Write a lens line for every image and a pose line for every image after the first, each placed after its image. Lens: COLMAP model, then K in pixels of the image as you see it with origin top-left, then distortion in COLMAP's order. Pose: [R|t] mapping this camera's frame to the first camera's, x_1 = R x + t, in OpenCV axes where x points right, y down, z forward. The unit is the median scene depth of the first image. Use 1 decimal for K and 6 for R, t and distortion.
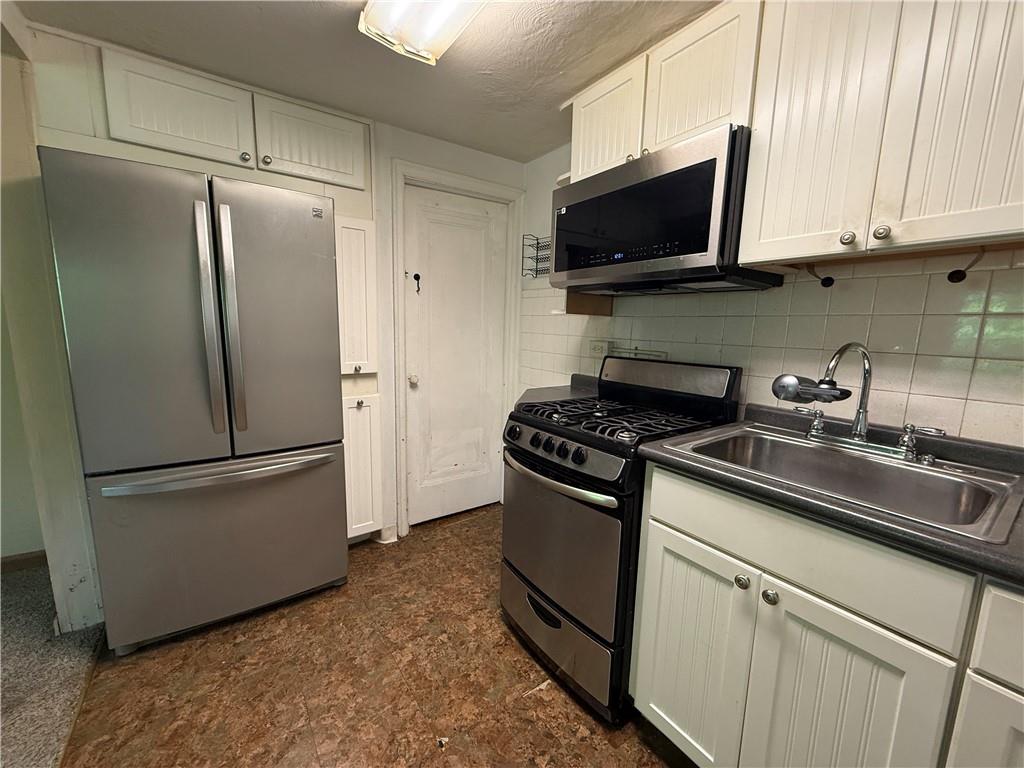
lens RADIAL K [[408.5, 0, 509.8], [0, 408.5, 385.8], [0, 0, 1]] dist [0.000061, -0.000172]
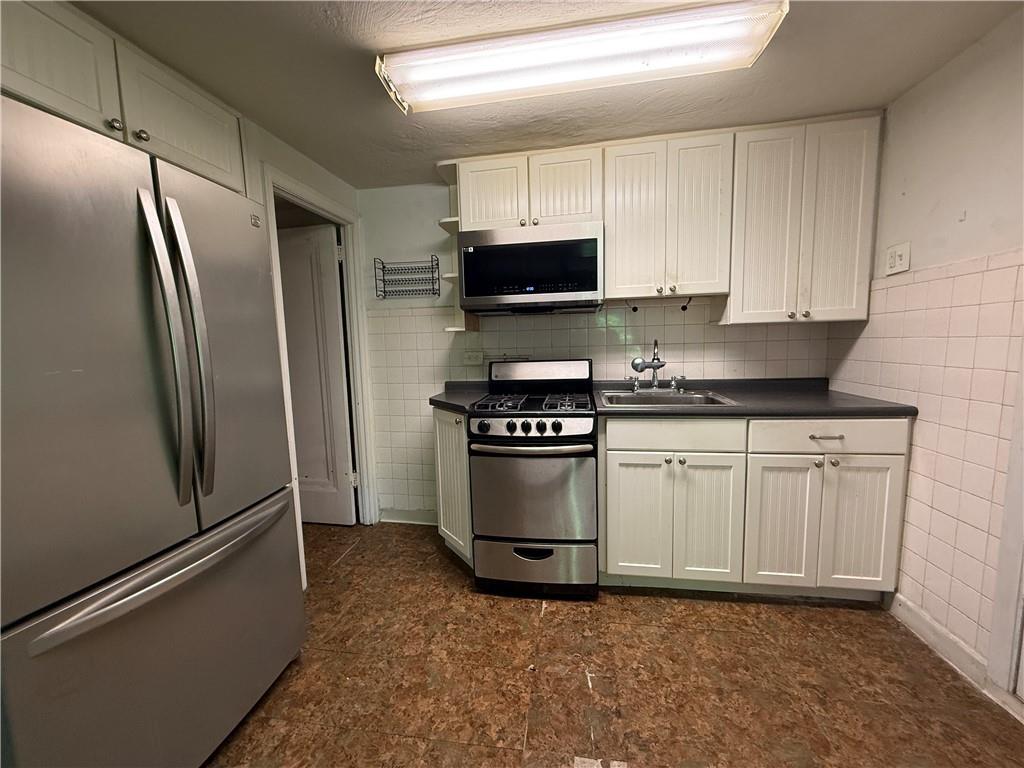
lens RADIAL K [[408.5, 0, 509.8], [0, 408.5, 385.8], [0, 0, 1]] dist [0.000061, -0.000172]
pose [[0.700758, -0.122519, 0.702800, -0.862968], [0.151085, 0.988284, 0.021641, -0.023699], [-0.697217, 0.091018, 0.711058, 0.062625]]
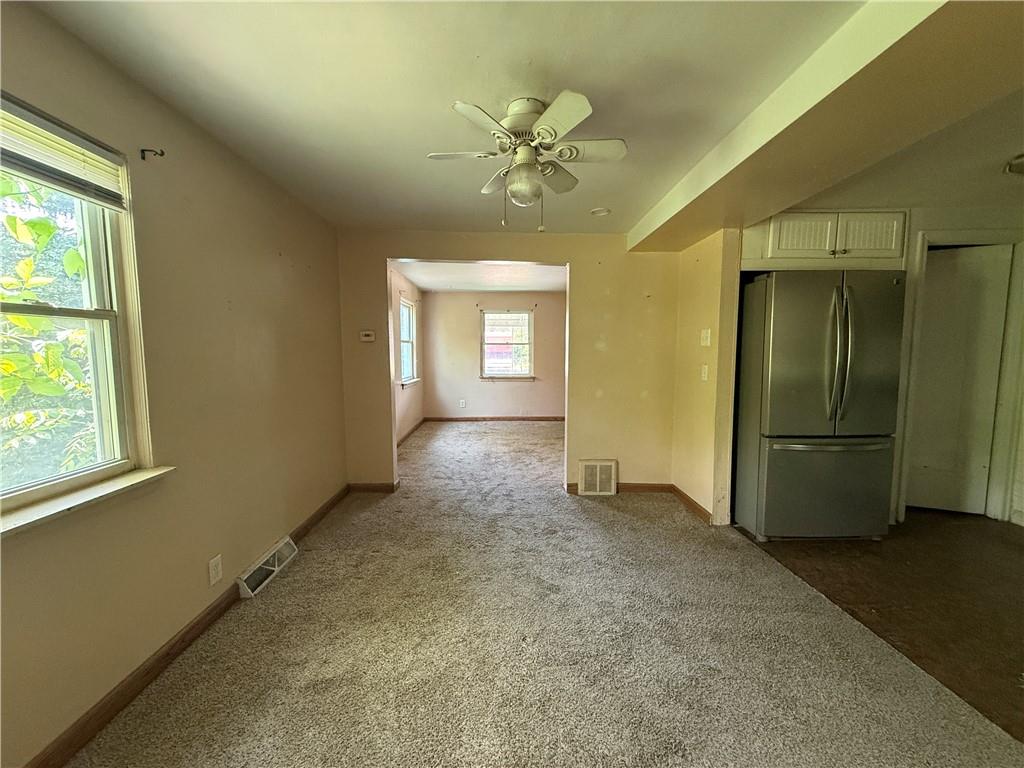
lens RADIAL K [[408.5, 0, 509.8], [0, 408.5, 385.8], [0, 0, 1]] dist [0.000061, -0.000172]
pose [[0.828888, 0.021003, -0.559020, -0.945254], [-0.060057, 0.996860, -0.051598, 0.151940], [0.556181, 0.076342, 0.827547, -1.211557]]
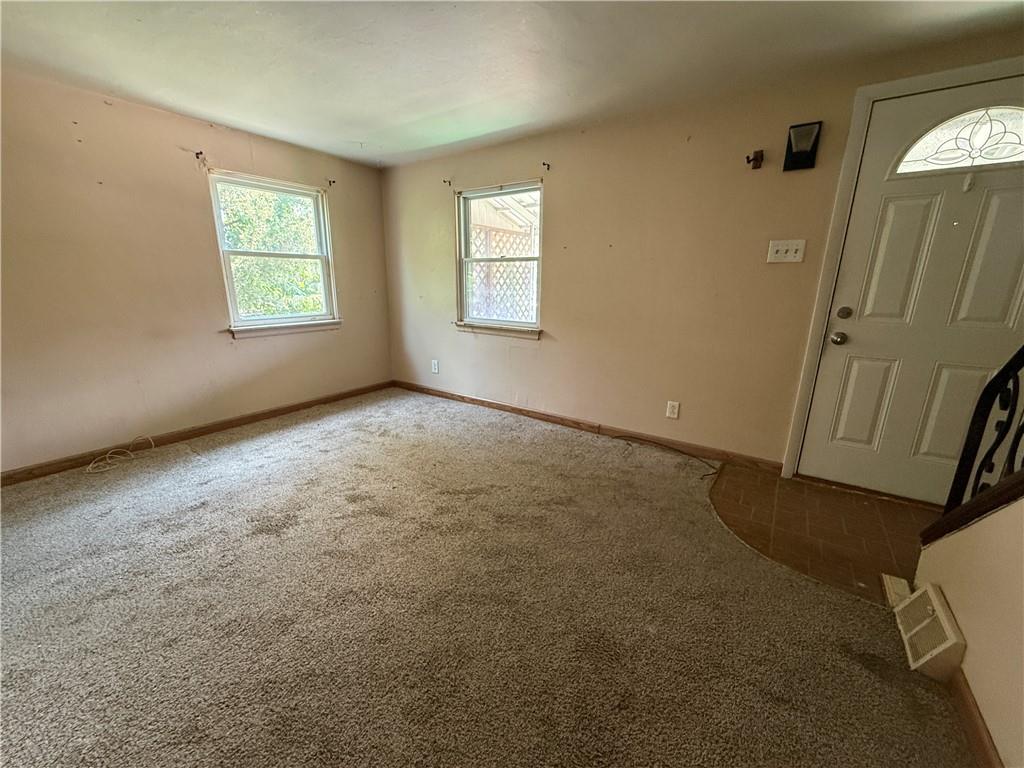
lens RADIAL K [[415.1, 0, 512.0], [0, 415.1, 384.0], [0, 0, 1]] dist [0.002168, 0.000264]
pose [[0.321525, 0.217330, -0.921623, -1.261774], [-0.138065, 0.973663, 0.181435, -0.344938], [0.936781, 0.068908, 0.343063, 2.108315]]
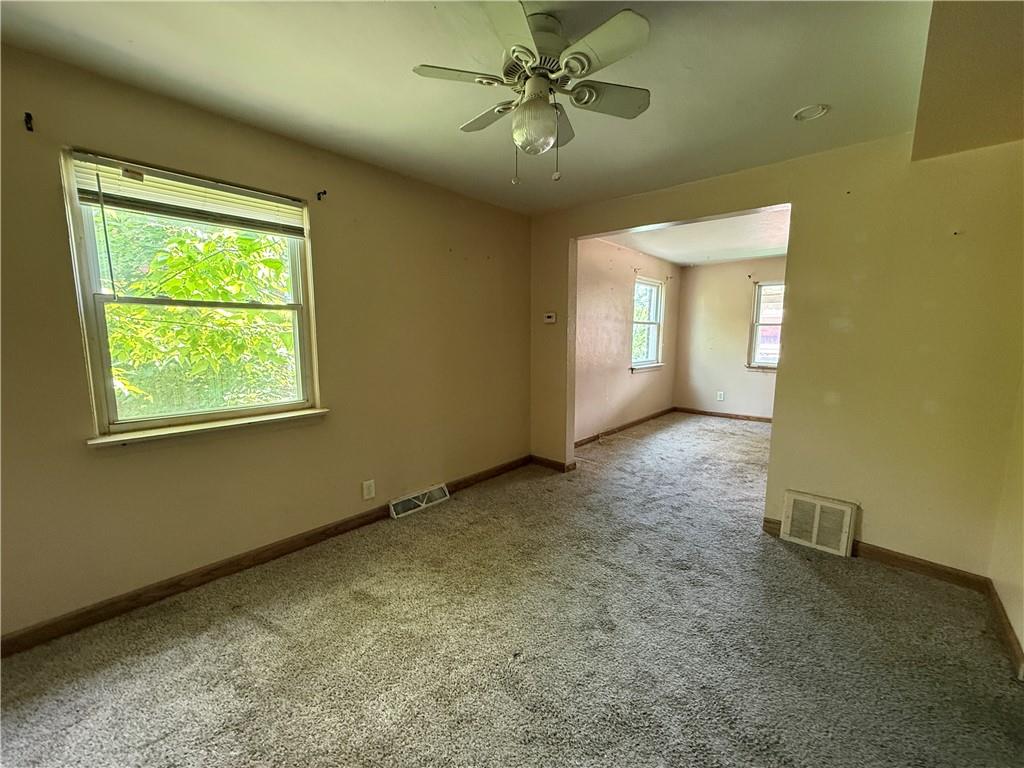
lens RADIAL K [[408.5, 0, 509.8], [0, 408.5, 385.8], [0, 0, 1]] dist [0.000061, -0.000172]
pose [[0.215413, 0.097293, -0.971664, -0.585302], [-0.140522, 0.987757, 0.067751, 0.060830], [0.966360, 0.121946, 0.226447, -0.459125]]
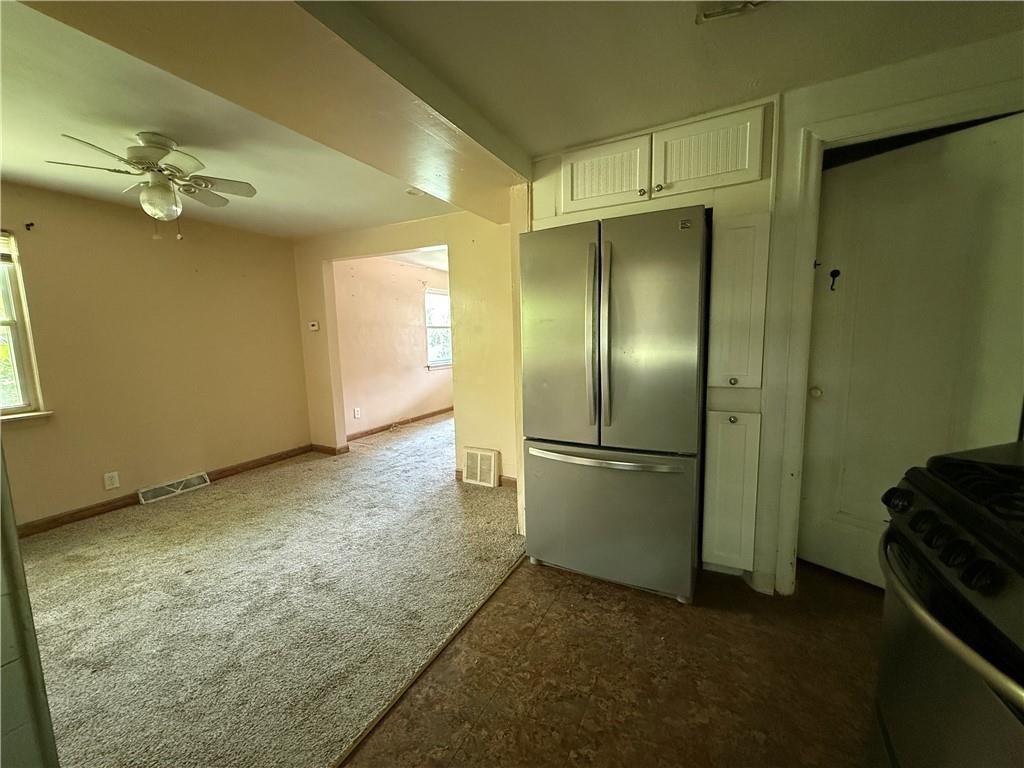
lens RADIAL K [[408.5, 0, 509.8], [0, 408.5, 385.8], [0, 0, 1]] dist [0.000061, -0.000172]
pose [[0.455503, 0.074372, -0.887122, 0.298653], [-0.099141, 0.994543, 0.032472, -0.020229], [0.884696, 0.073159, 0.460391, 0.212917]]
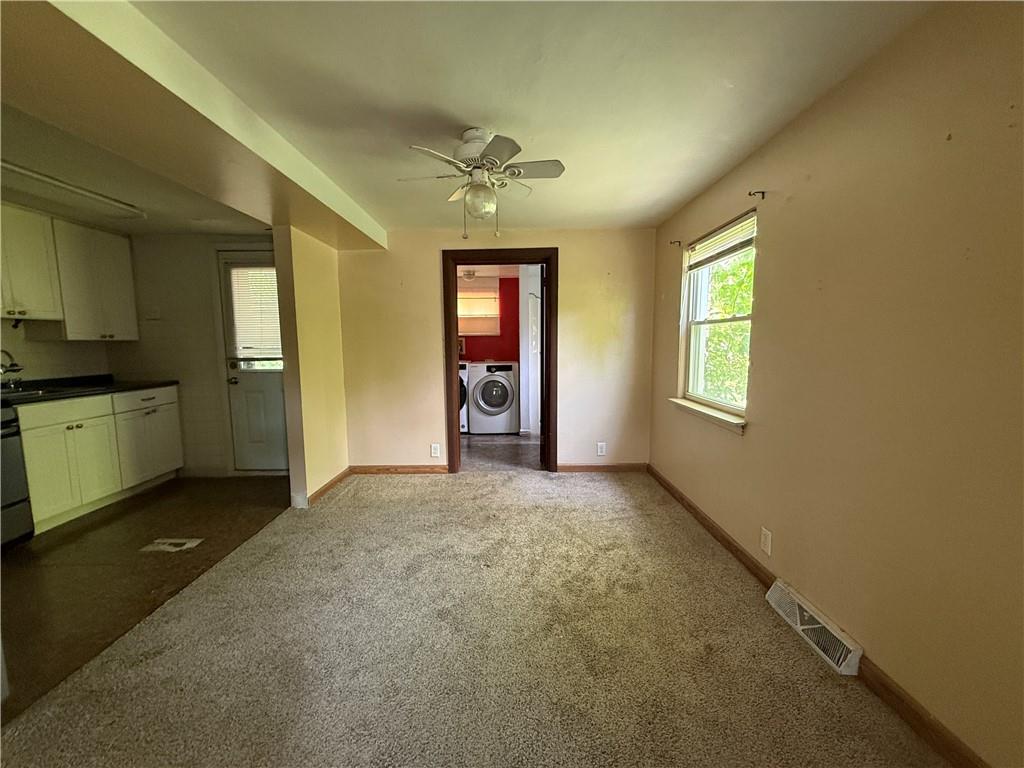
lens RADIAL K [[408.5, 0, 509.8], [0, 408.5, 385.8], [0, 0, 1]] dist [0.000061, -0.000172]
pose [[-0.812571, -0.083005, 0.576921, -2.519661], [0.072976, 0.967531, 0.241989, -0.211356], [-0.578276, 0.238735, -0.780130, 0.924446]]
